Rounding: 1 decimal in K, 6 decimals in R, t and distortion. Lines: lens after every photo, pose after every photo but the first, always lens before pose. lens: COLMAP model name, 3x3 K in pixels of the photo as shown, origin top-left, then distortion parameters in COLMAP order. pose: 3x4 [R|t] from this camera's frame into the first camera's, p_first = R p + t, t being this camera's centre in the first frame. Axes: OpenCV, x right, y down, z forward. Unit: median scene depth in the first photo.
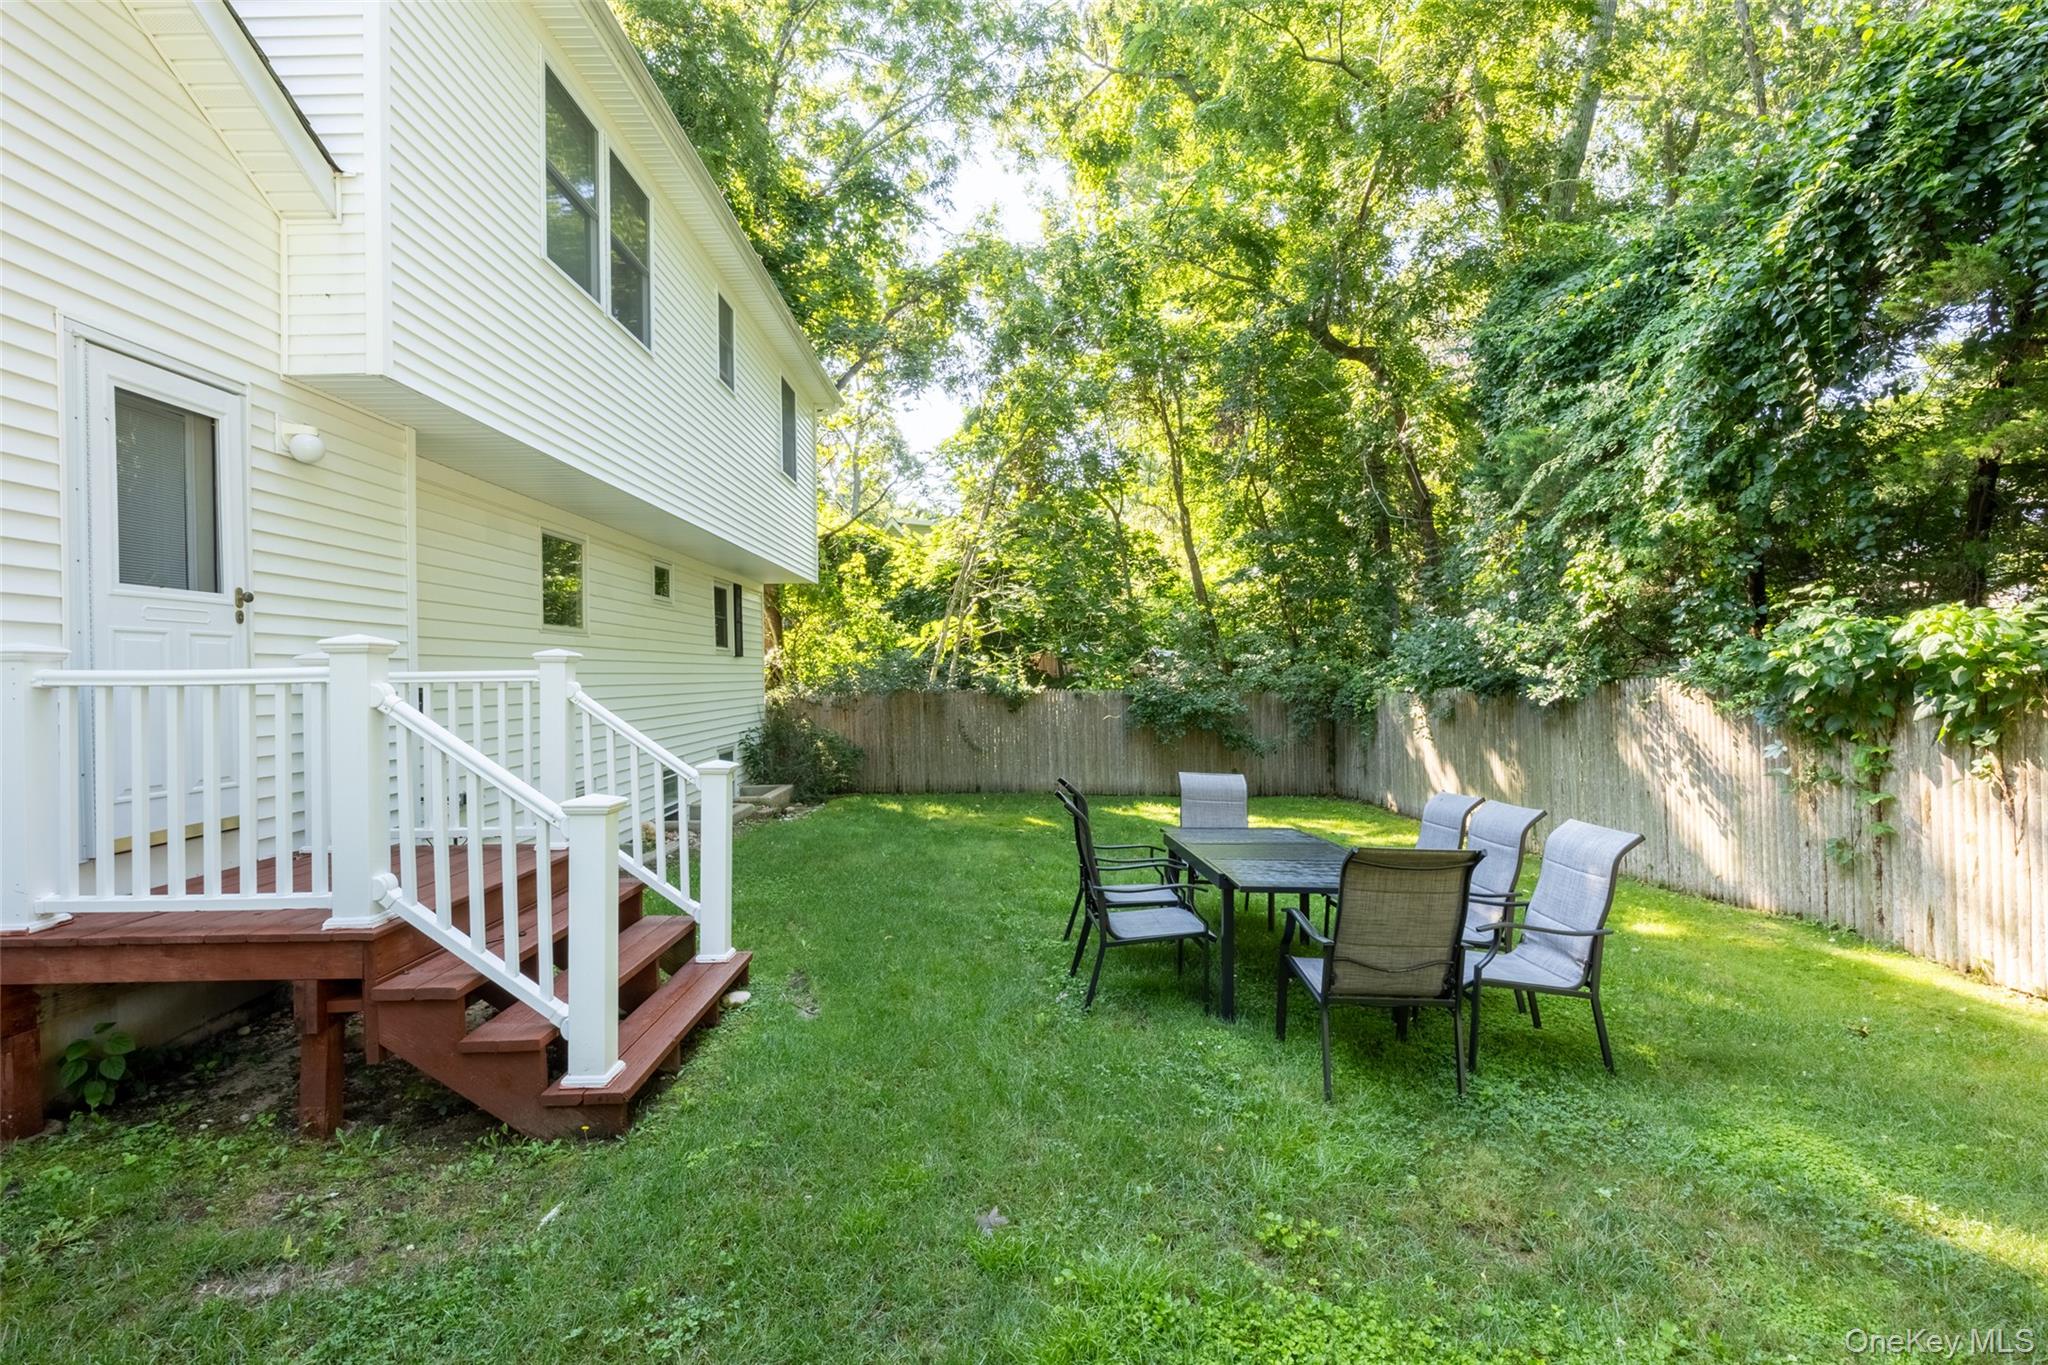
lens RADIAL K [[940.4, 0, 1024.0], [0, 940.4, 682.5], [0, 0, 1]] dist [-0.001937, -0.000374]
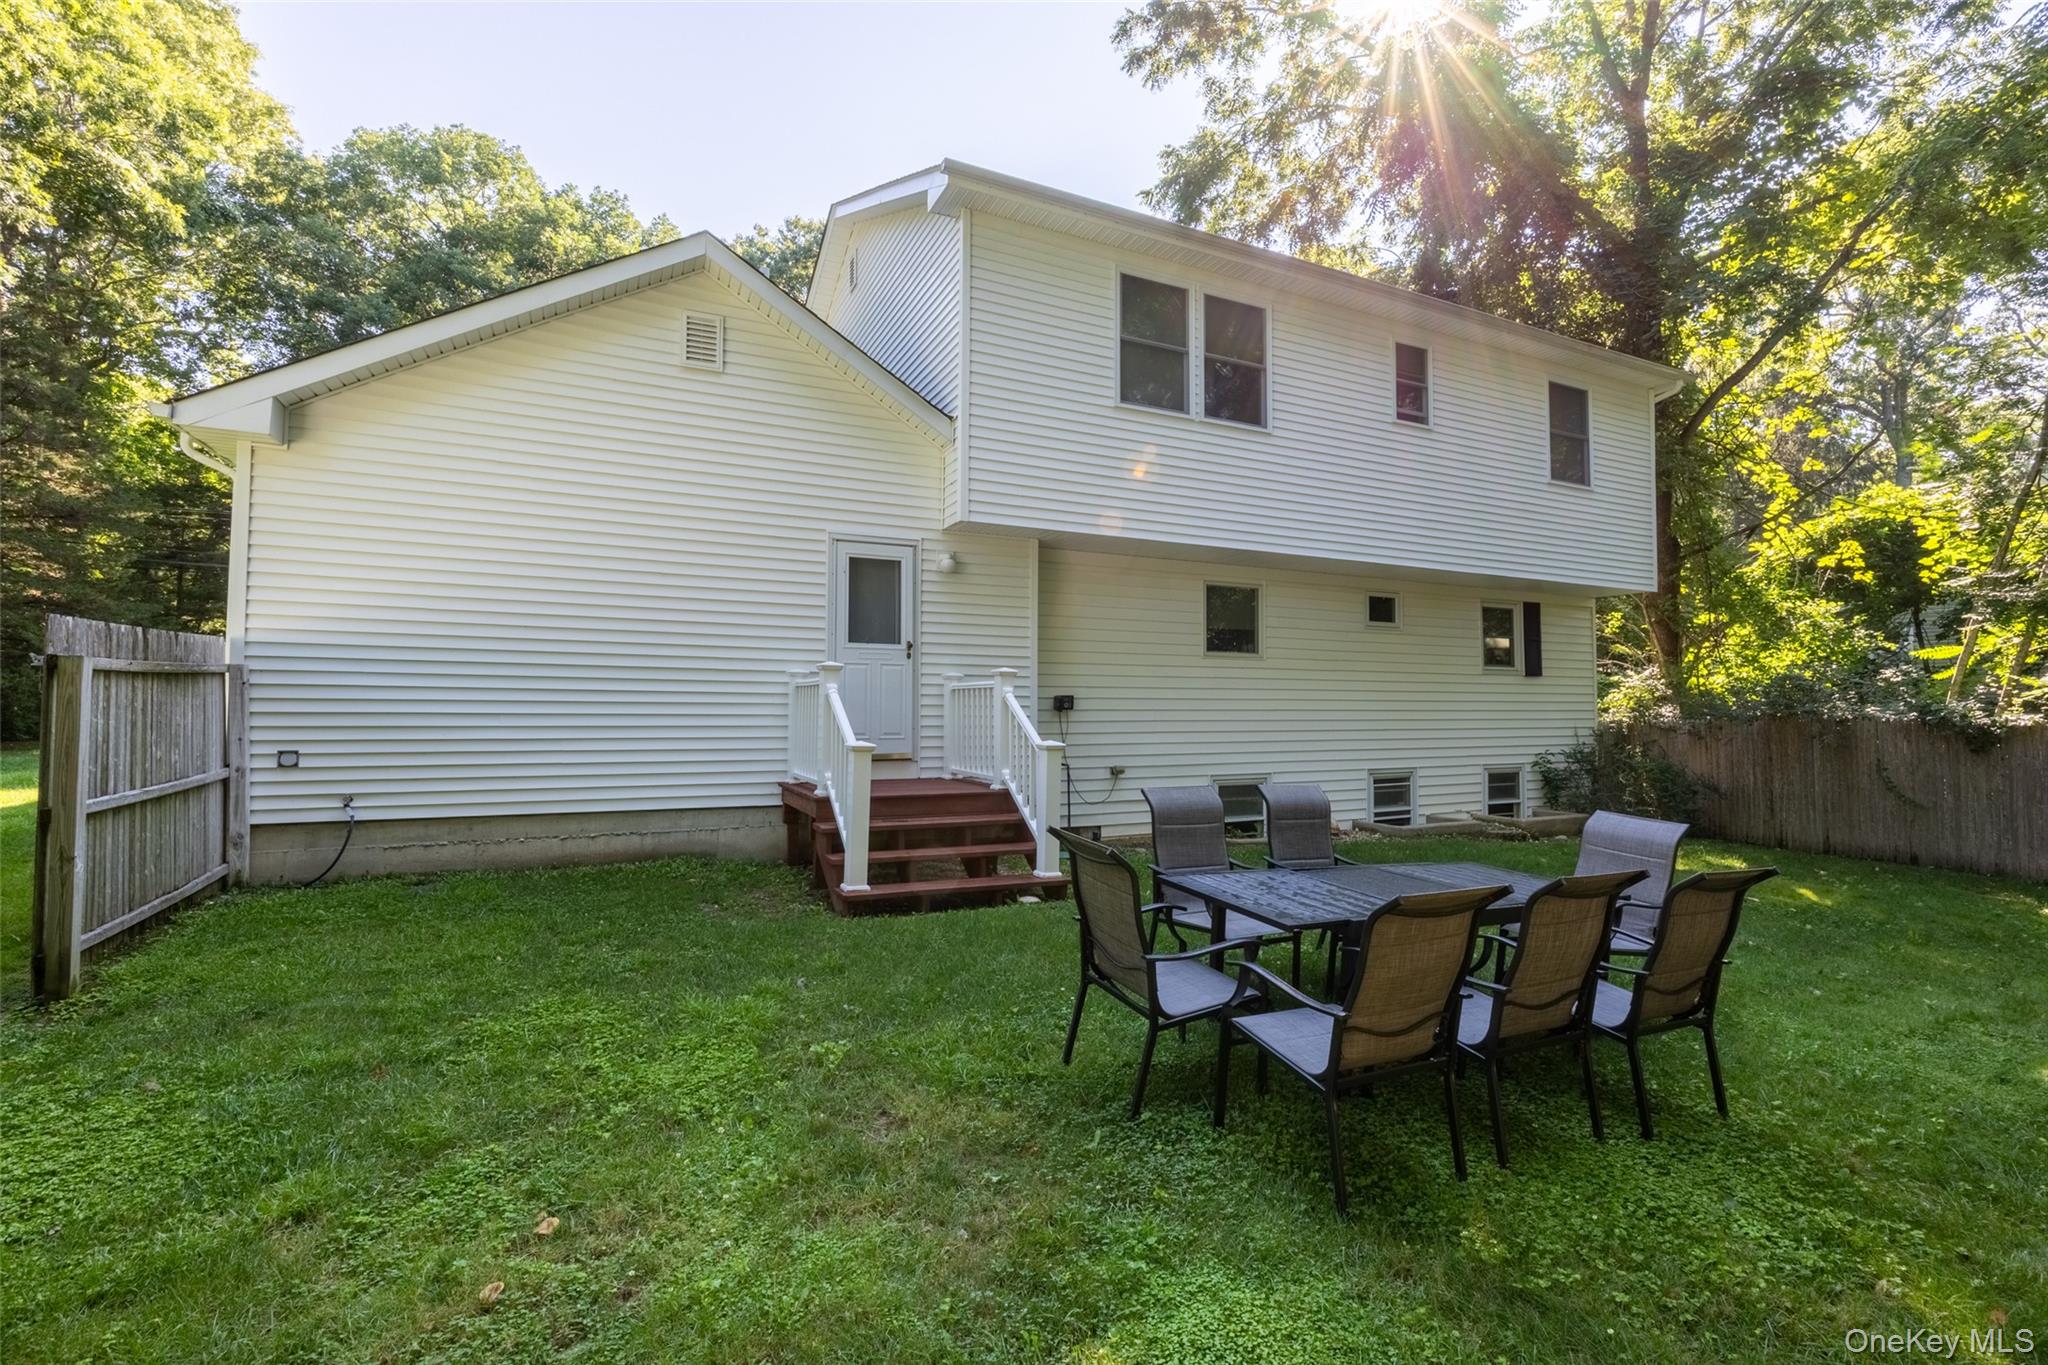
lens RADIAL K [[892.3, 0, 1027.0], [0, 892.3, 693.3], [0, 0, 1]] dist [-0.000169, -0.000030]
pose [[0.407950, -0.000571, -0.913004, 1.036059], [-0.018427, 0.999791, -0.008859, 0.025325], [0.912818, 0.020438, 0.407854, 0.442891]]
